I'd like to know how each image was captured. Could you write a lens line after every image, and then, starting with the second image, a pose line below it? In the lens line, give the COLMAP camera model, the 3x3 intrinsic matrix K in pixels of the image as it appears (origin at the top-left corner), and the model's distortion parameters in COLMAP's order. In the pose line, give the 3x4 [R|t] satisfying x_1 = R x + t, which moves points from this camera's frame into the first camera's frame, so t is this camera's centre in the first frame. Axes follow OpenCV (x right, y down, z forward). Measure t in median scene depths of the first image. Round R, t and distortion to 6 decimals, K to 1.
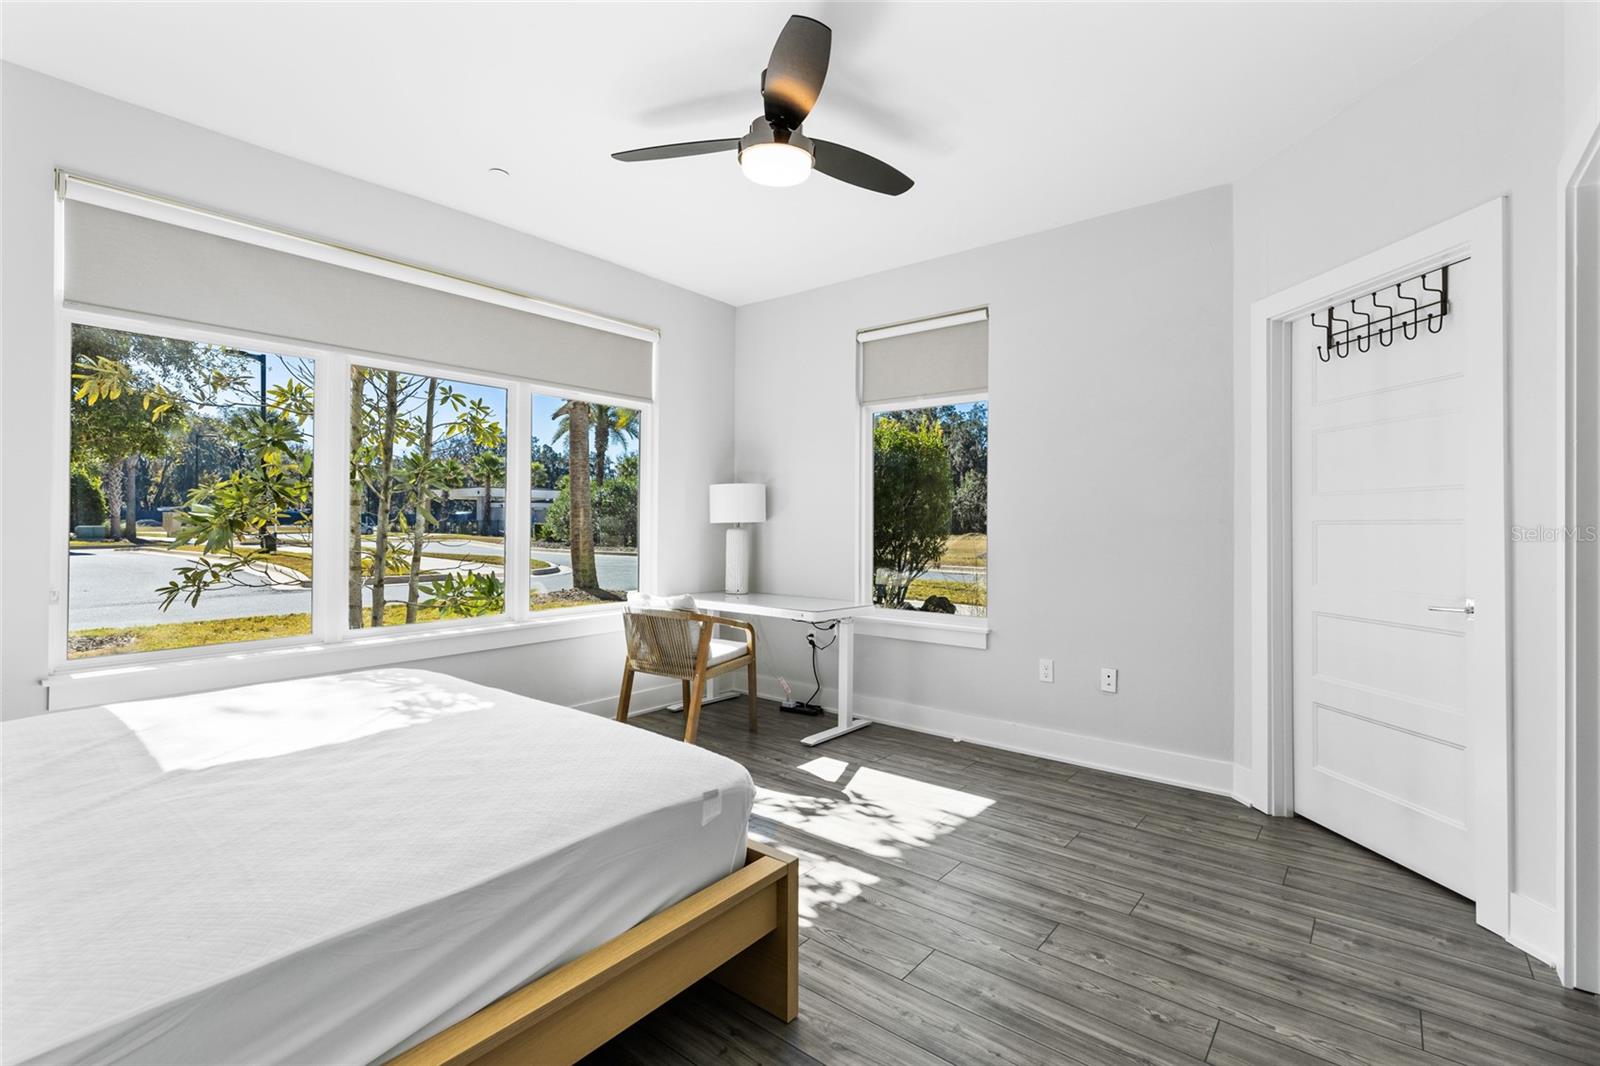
lens RADIAL K [[721.6, 0, 794.8], [0, 721.6, 527.8], [0, 0, 1]] dist [0.005383, -0.000388]
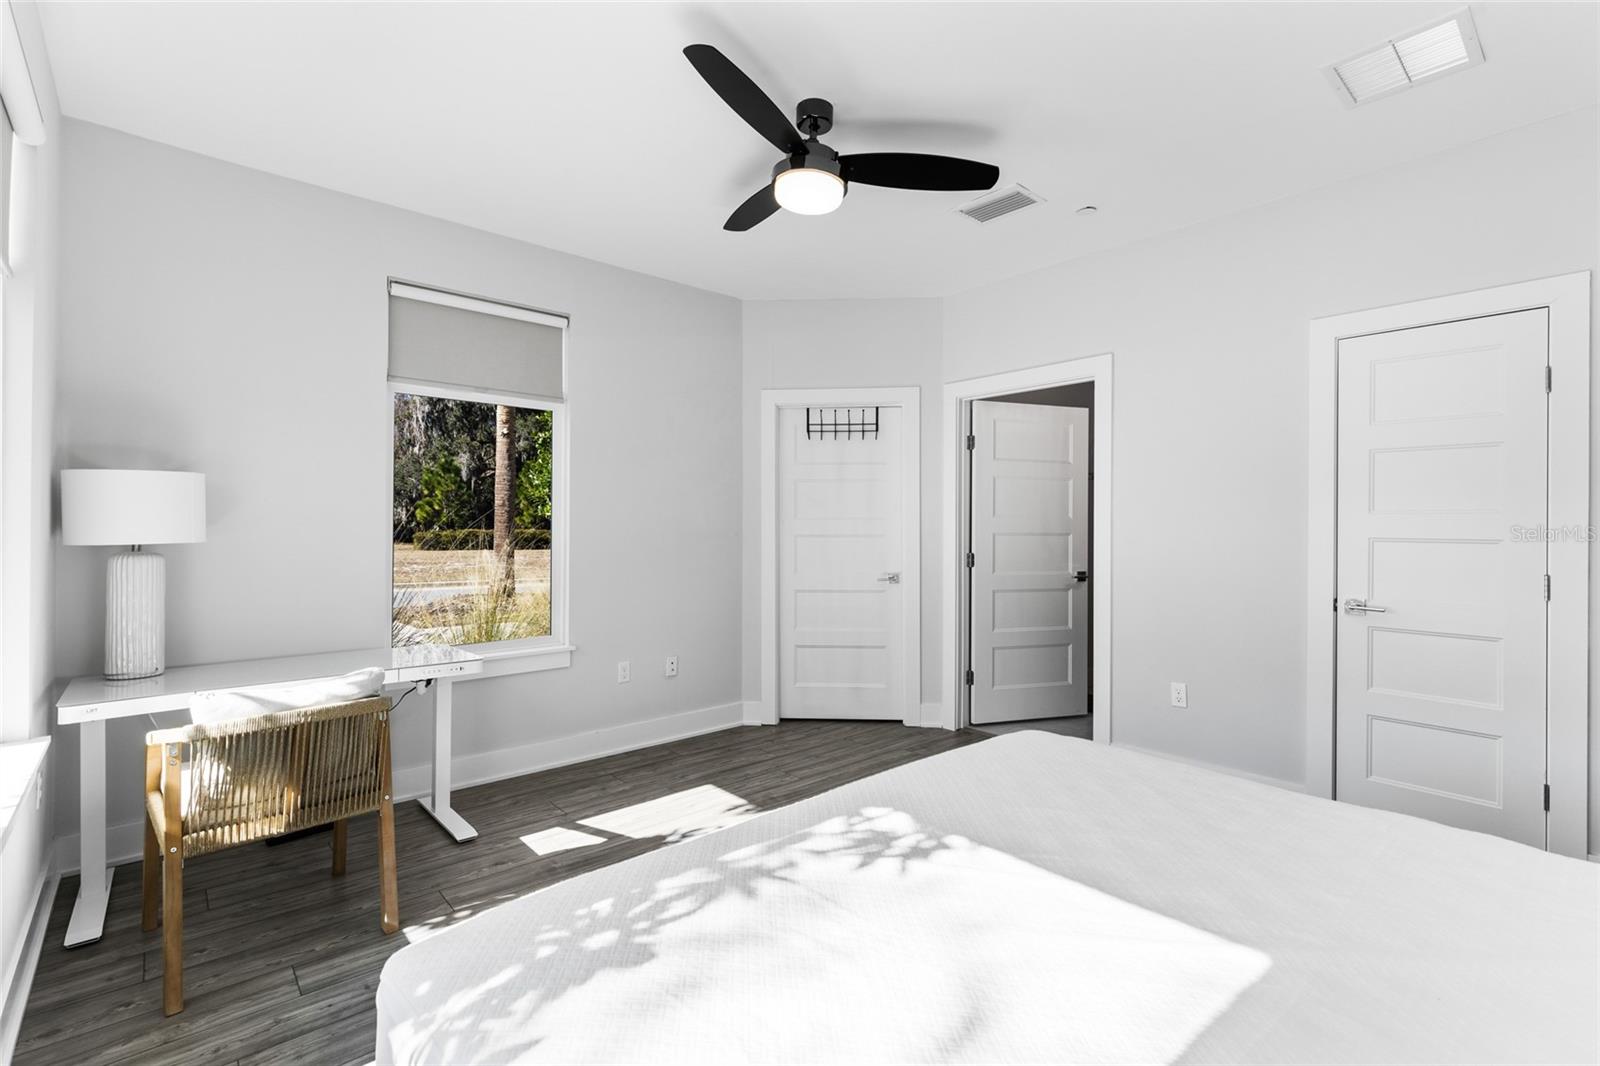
lens RADIAL K [[721.6, 0, 794.8], [0, 721.6, 527.8], [0, 0, 1]] dist [0.005383, -0.000388]
pose [[0.164233, -0.007569, 0.986393, -0.732221], [0.001020, 0.999971, 0.007503, -0.030578], [-0.986421, -0.000226, 0.164236, 0.601900]]
